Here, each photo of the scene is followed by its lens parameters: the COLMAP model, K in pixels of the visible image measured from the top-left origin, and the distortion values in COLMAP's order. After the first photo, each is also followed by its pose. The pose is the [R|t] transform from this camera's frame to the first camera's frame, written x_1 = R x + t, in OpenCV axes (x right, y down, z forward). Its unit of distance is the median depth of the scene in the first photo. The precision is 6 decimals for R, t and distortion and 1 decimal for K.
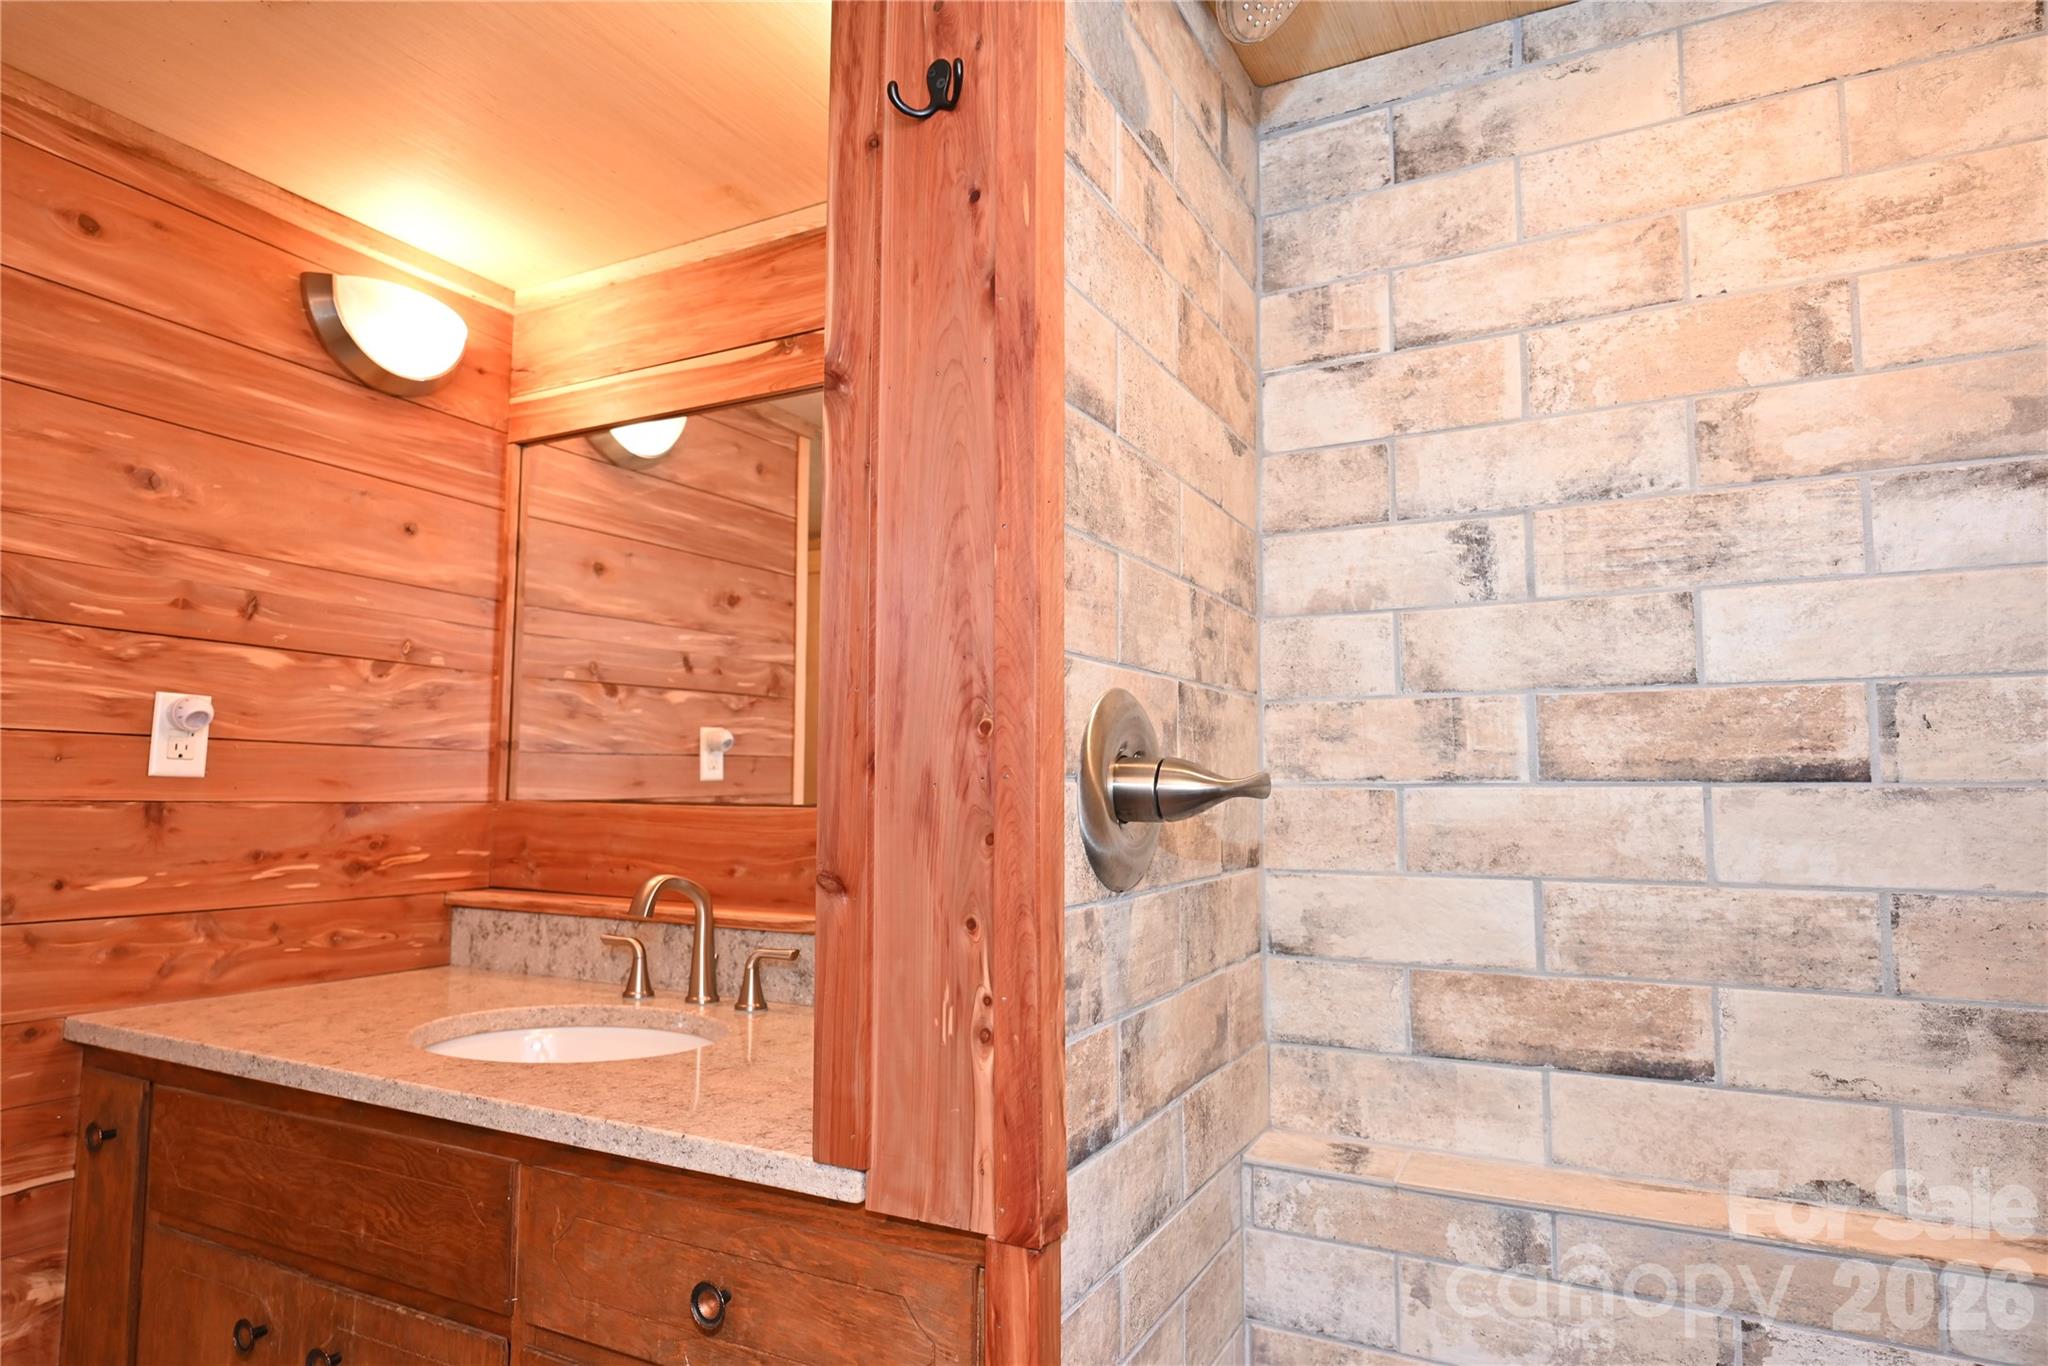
lens RADIAL K [[1156.8, 0, 1023.0], [0, 1156.8, 698.9], [0, 0, 1]] dist [-0.006572, 0.003150]
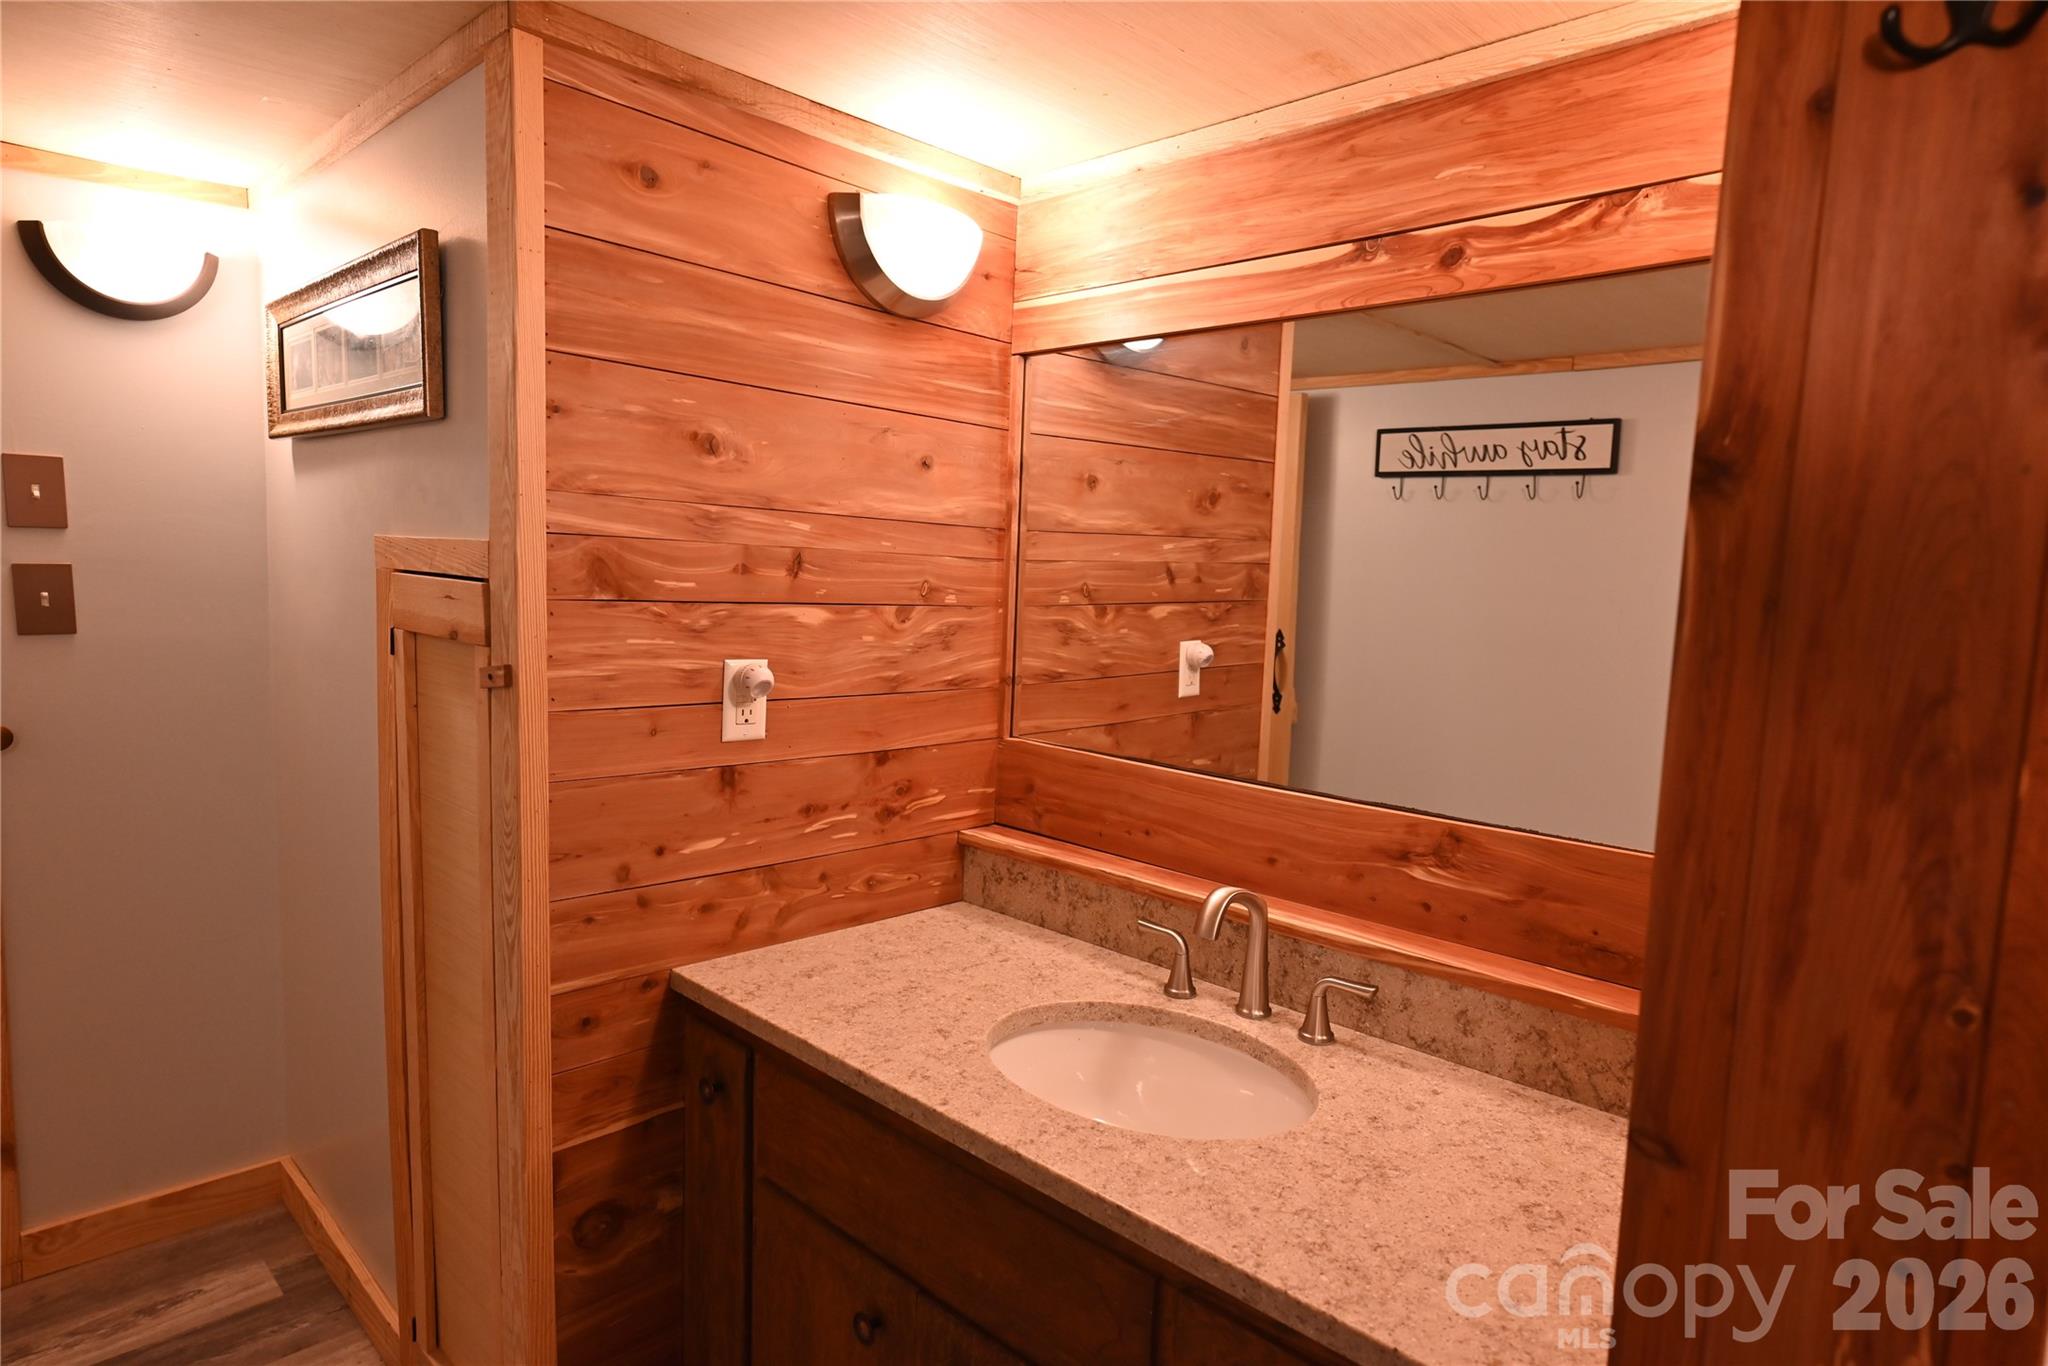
lens RADIAL K [[1156.8, 0, 1023.0], [0, 1156.8, 698.9], [0, 0, 1]] dist [-0.006572, 0.003150]
pose [[0.957360, 0.060601, -0.282469, -0.182494], [-0.008878, 0.983461, 0.180904, -0.134266], [0.288760, -0.170682, 0.942064, 0.100061]]
